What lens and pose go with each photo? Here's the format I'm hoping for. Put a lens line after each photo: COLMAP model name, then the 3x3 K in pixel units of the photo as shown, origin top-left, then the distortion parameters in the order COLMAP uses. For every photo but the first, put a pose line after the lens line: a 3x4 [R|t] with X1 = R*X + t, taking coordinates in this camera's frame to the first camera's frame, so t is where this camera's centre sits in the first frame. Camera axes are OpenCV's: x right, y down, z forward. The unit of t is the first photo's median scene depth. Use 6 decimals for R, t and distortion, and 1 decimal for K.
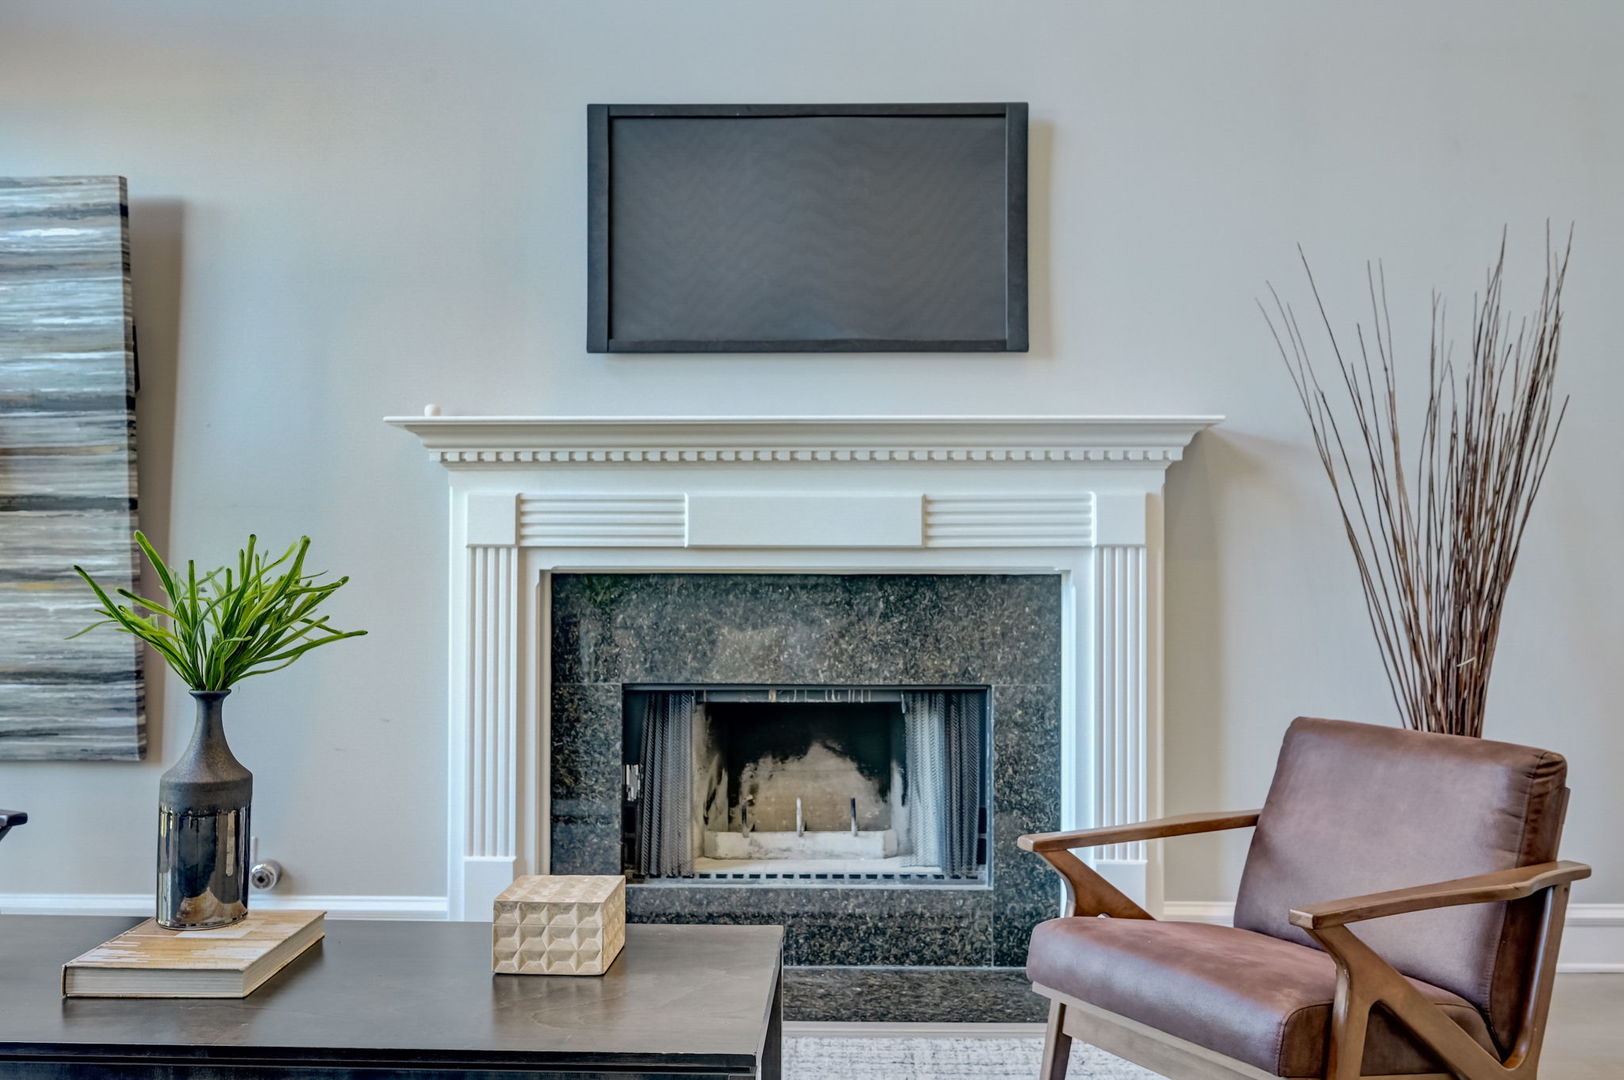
lens RADIAL K [[1402.6, 0, 813.3], [0, 1402.6, 513.5], [0, 0, 1]] dist [-0.001823, -0.005508]
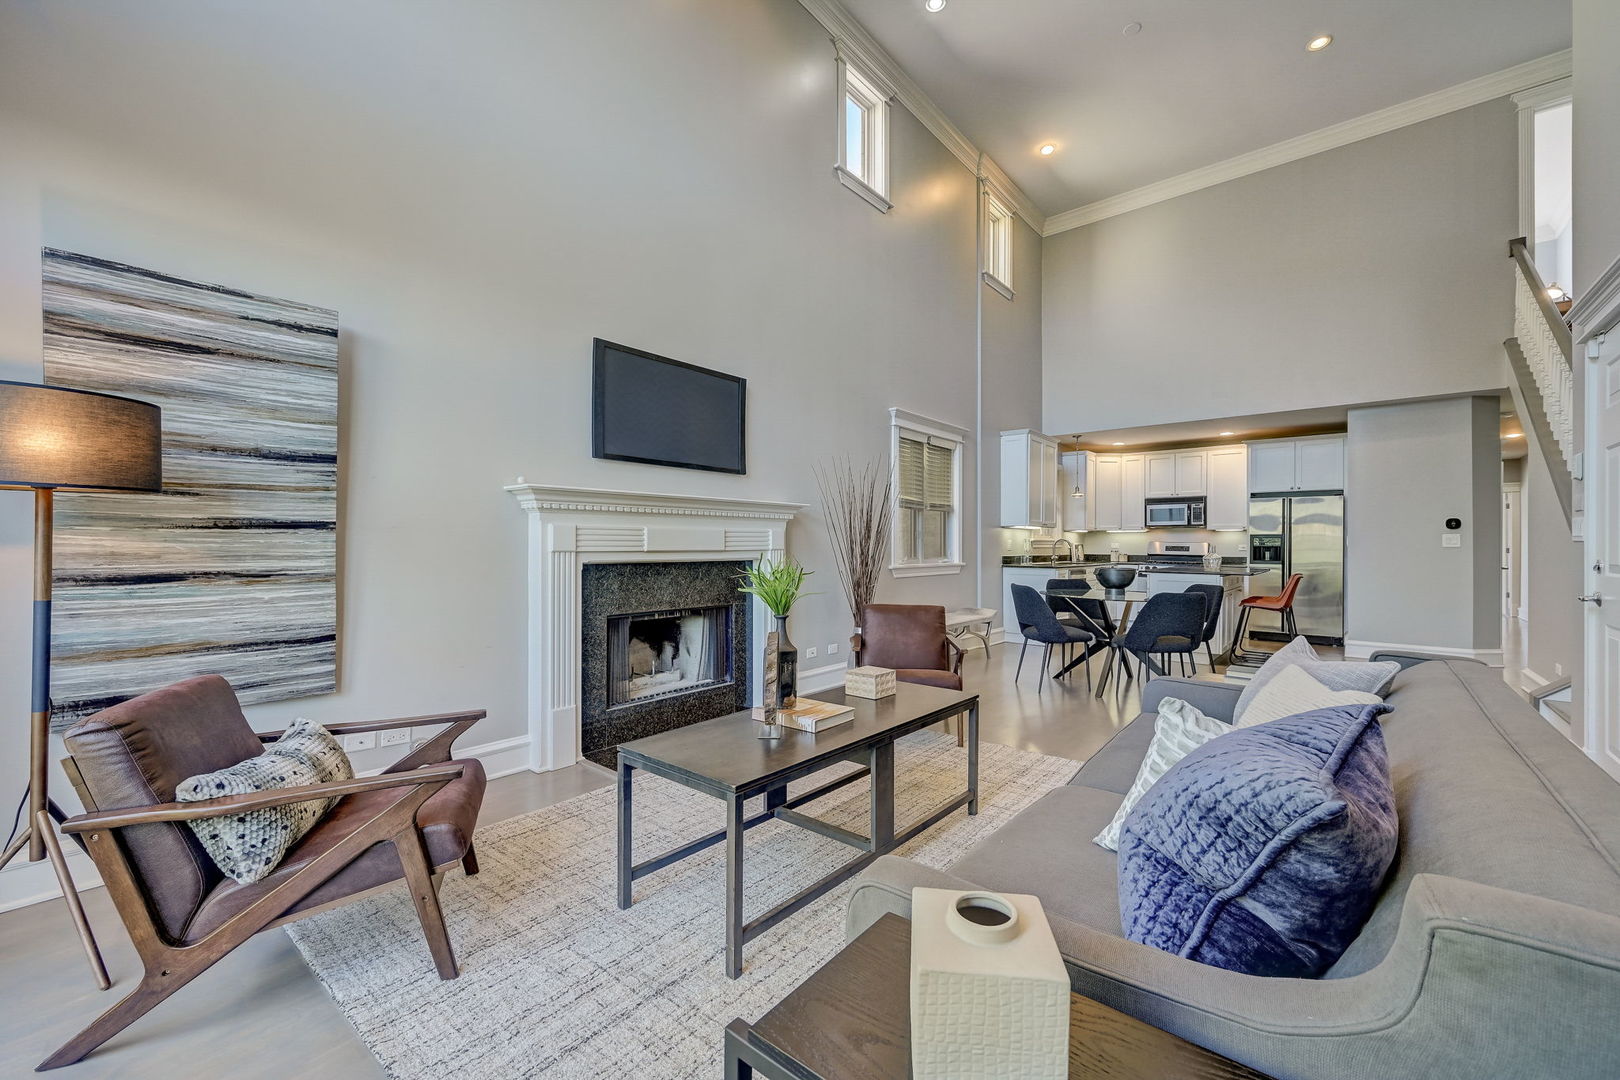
lens RADIAL K [[657.8, 0, 811.7], [0, 657.8, 543.6], [0, 0, 1]] dist [-0.002403, 0.001028]
pose [[0.622215, 0.000758, 0.782846, -0.723891], [-0.012404, 0.999884, 0.008891, -0.000252], [-0.782748, -0.015242, 0.622152, 0.142359]]
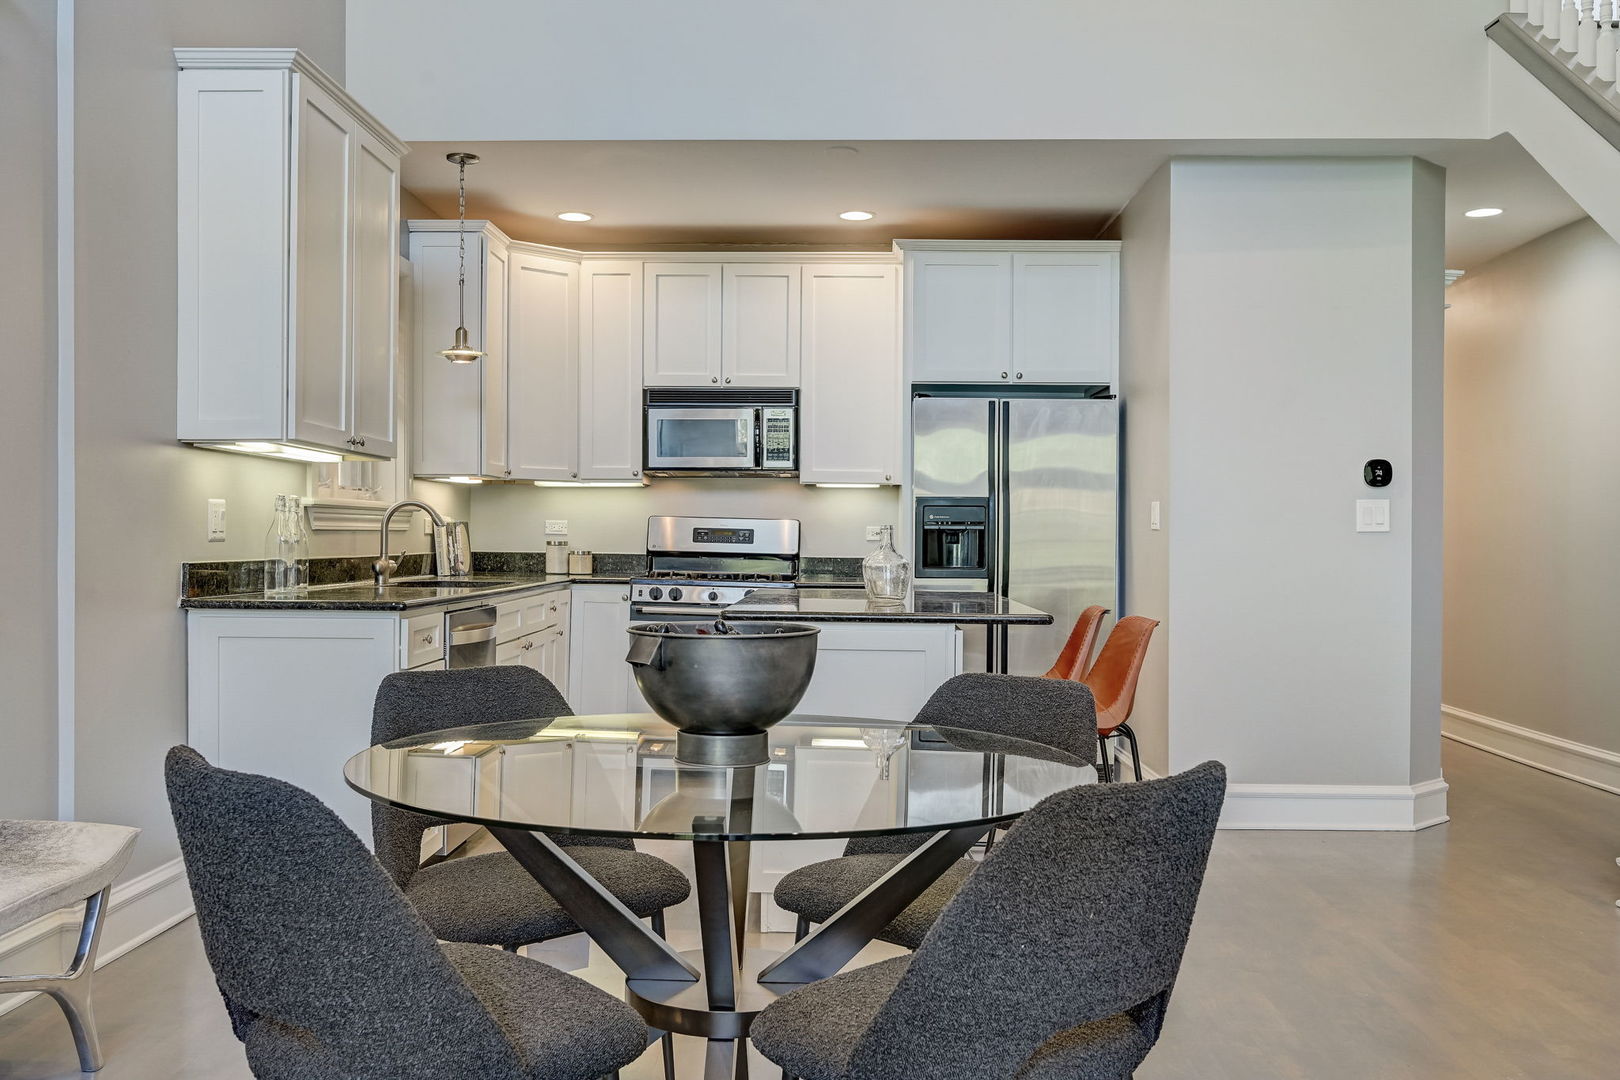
lens RADIAL K [[1399.1, 0, 817.0], [0, 1399.1, 540.6], [0, 0, 1]] dist [-0.001823, -0.005508]
pose [[0.003282, -0.006781, 0.999972, 0.220742], [-0.021568, 0.999744, 0.006850, 0.014981], [-0.999762, -0.021590, 0.003135, 0.478664]]
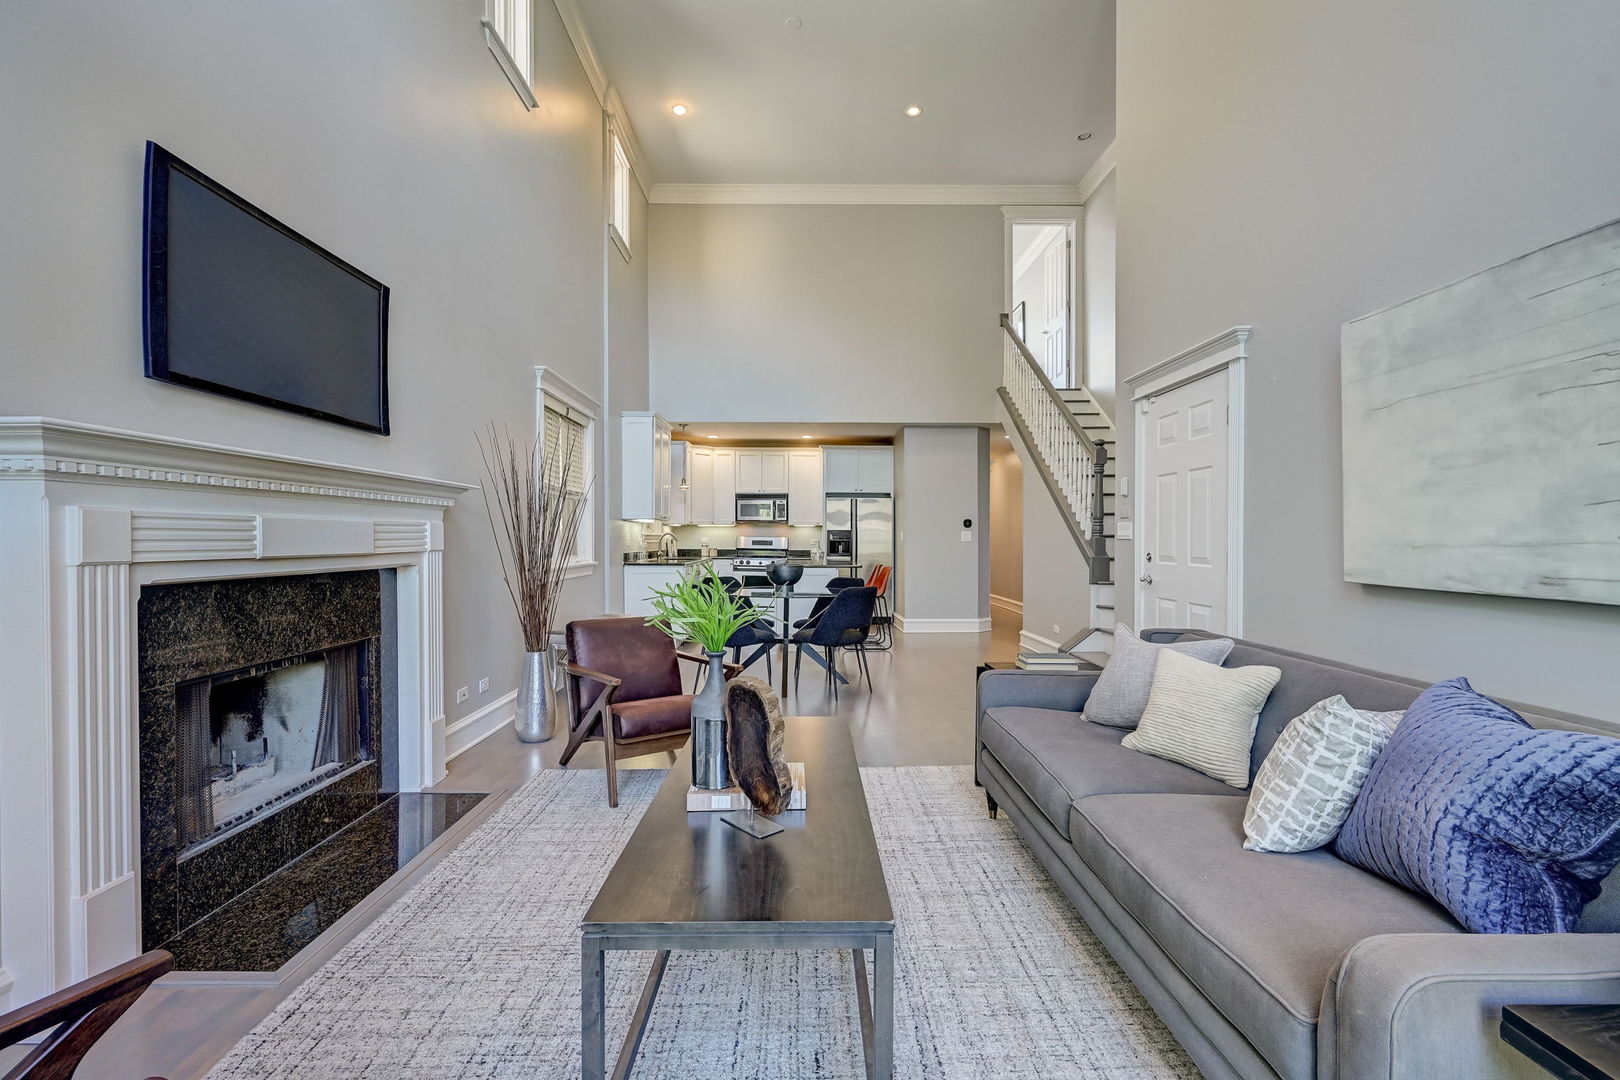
lens RADIAL K [[709.8, 0, 817.6], [0, 709.8, 543.2], [0, 0, 1]] dist [-0.001941, 0.000152]
pose [[-0.045958, -0.009257, 0.998900, -0.721448], [-0.016347, 0.999830, 0.008514, -0.002534], [-0.998810, -0.015938, -0.046101, 0.521494]]
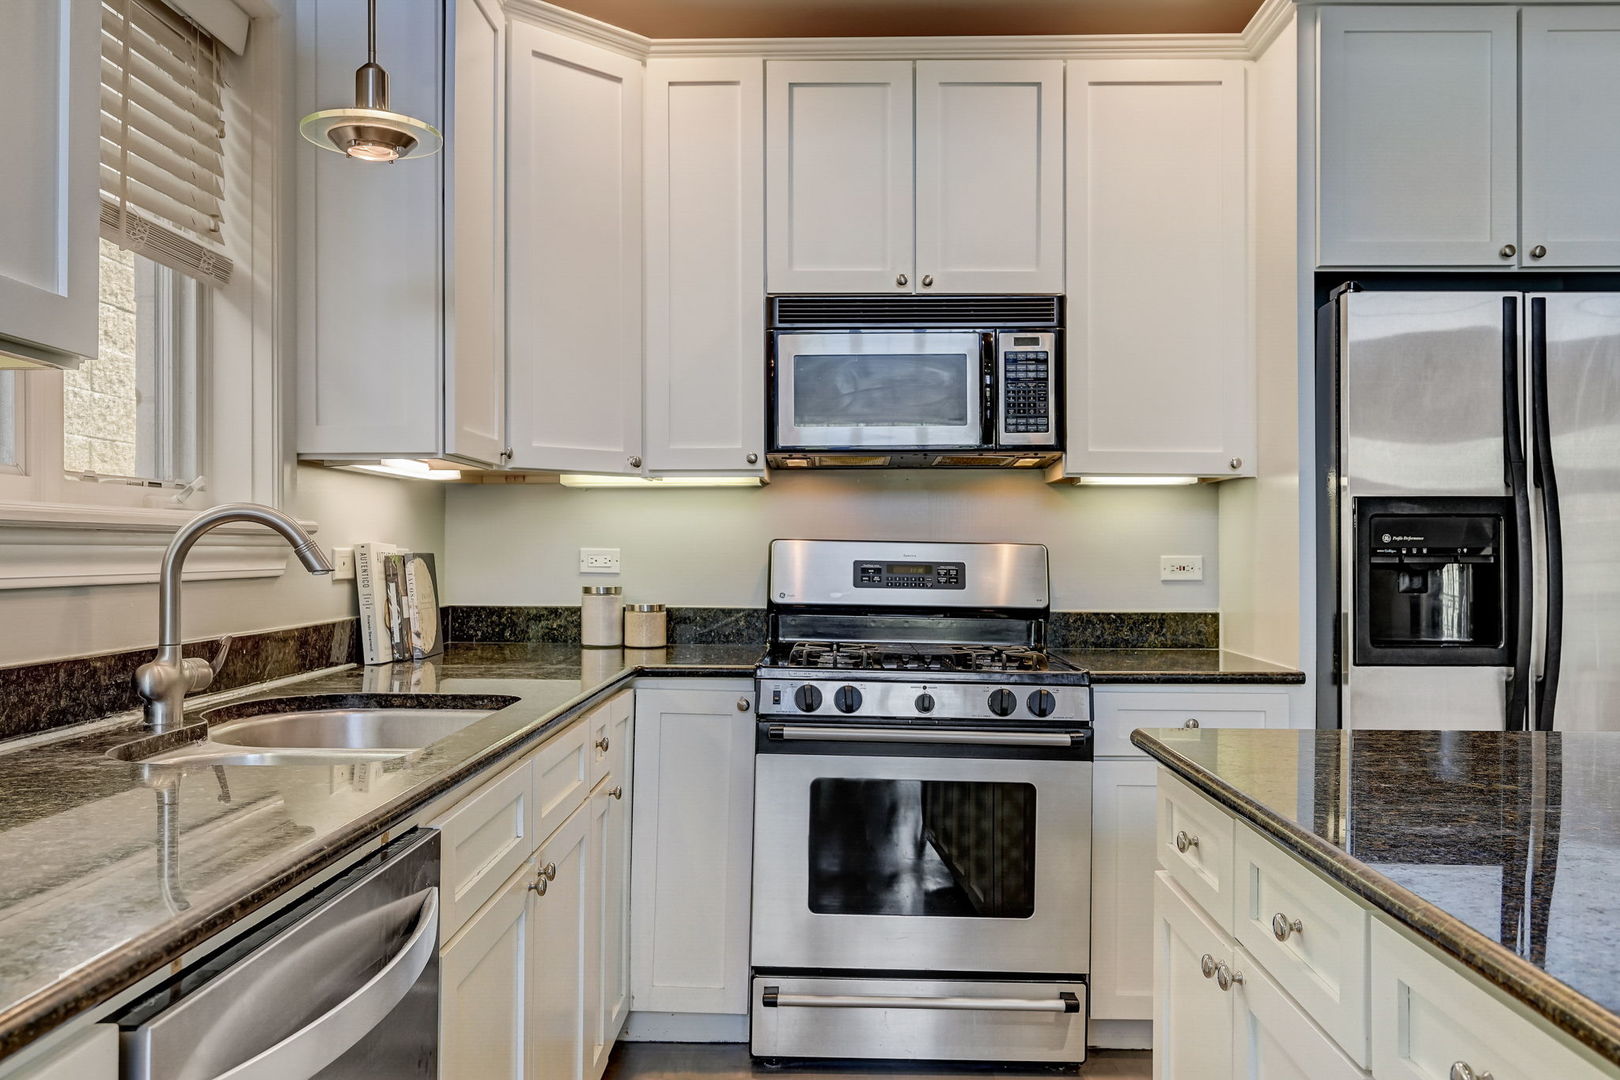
lens RADIAL K [[1237.5, 0, 814.6], [0, 1237.5, 545.1], [0, 0, 1]] dist [-0.008566, 0.003603]
pose [[0.001995, 0.002600, 0.999995, 1.206274], [-0.015479, 0.999877, -0.002569, 0.005671], [-0.999878, -0.015474, 0.002035, 0.679299]]
